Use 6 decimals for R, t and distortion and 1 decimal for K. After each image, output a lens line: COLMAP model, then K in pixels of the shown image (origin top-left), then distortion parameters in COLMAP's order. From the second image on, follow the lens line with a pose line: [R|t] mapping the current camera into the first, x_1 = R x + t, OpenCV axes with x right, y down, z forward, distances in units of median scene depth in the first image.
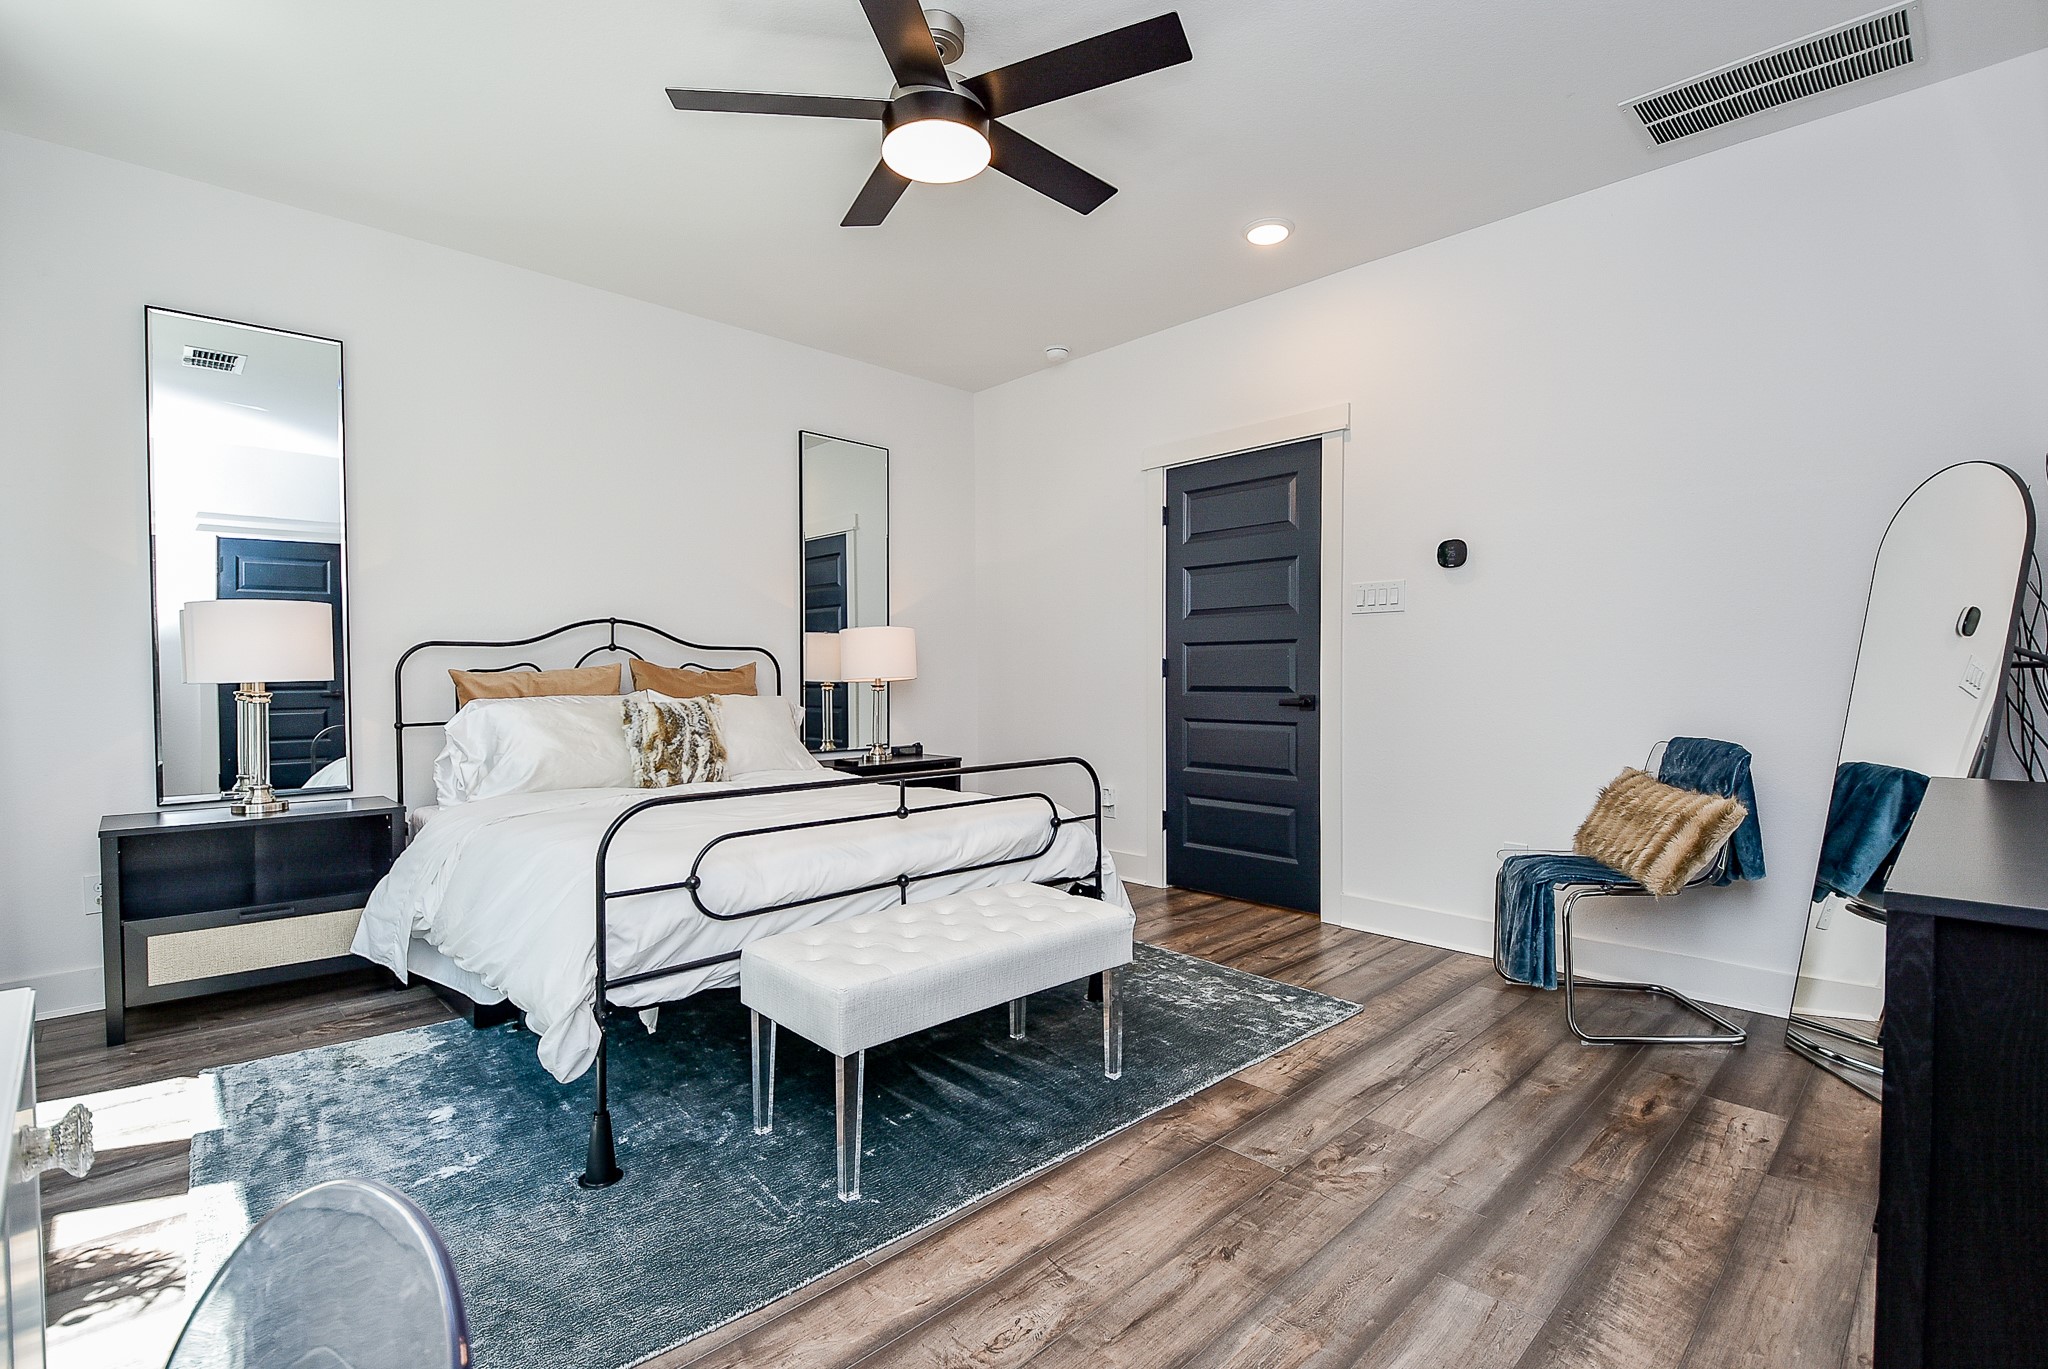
lens RADIAL K [[884.3, 0, 1024.0], [0, 884.3, 684.5], [0, 0, 1]] dist [0.000293, -0.007936]
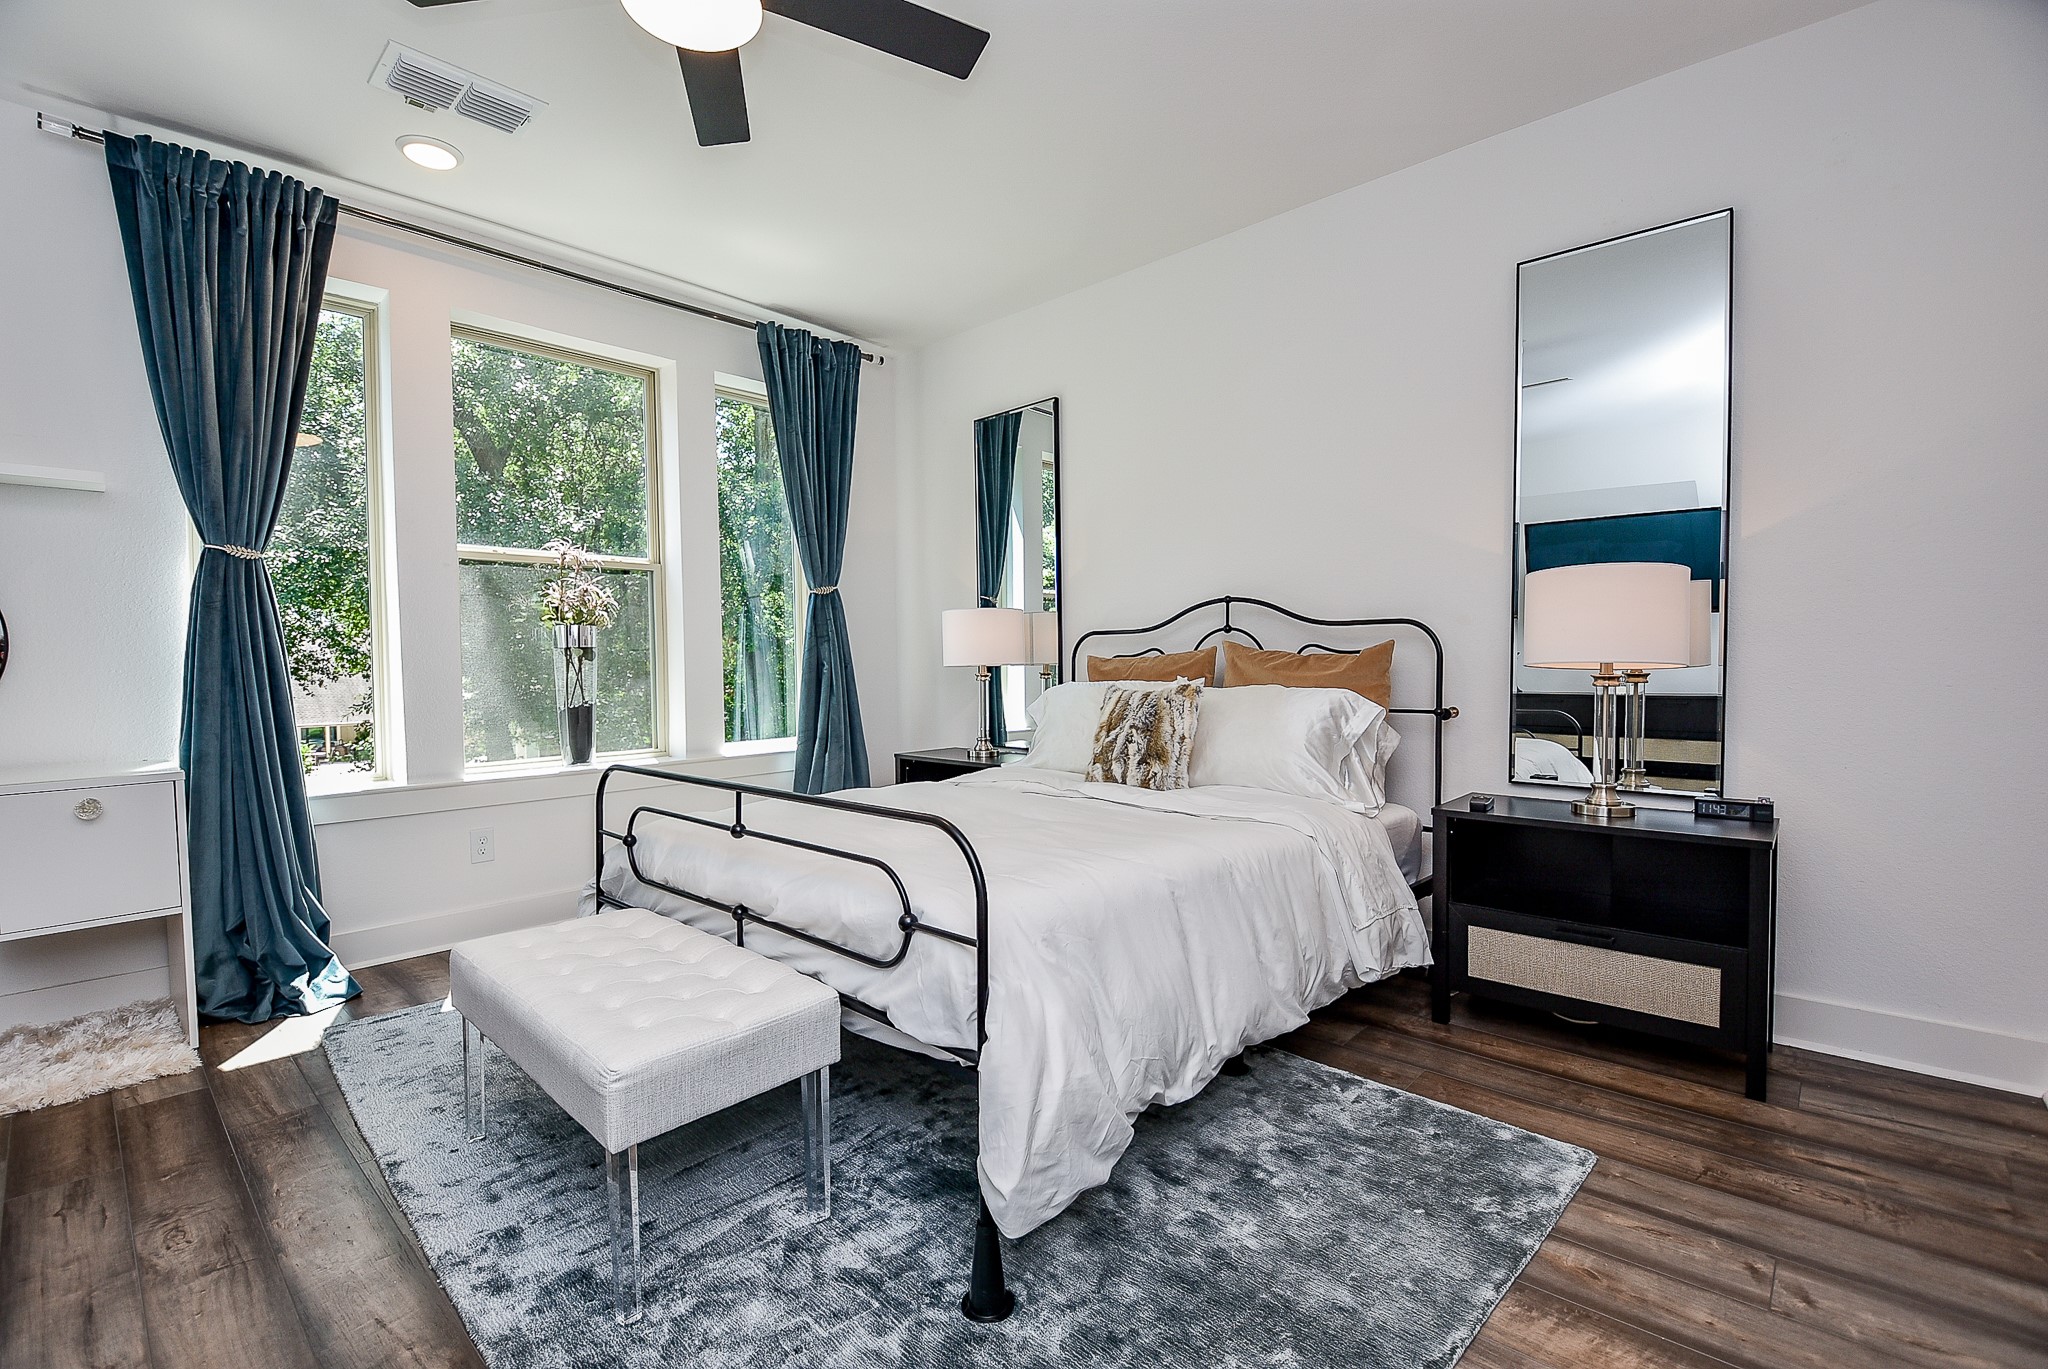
lens RADIAL K [[884.3, 0, 1024.0], [0, 884.3, 684.5], [0, 0, 1]] dist [0.000293, -0.007936]
pose [[0.084514, 0.030863, -0.995944, 0.687344], [-0.003996, 0.999523, 0.030635, -0.019015], [0.996414, 0.001391, 0.084597, 1.152716]]
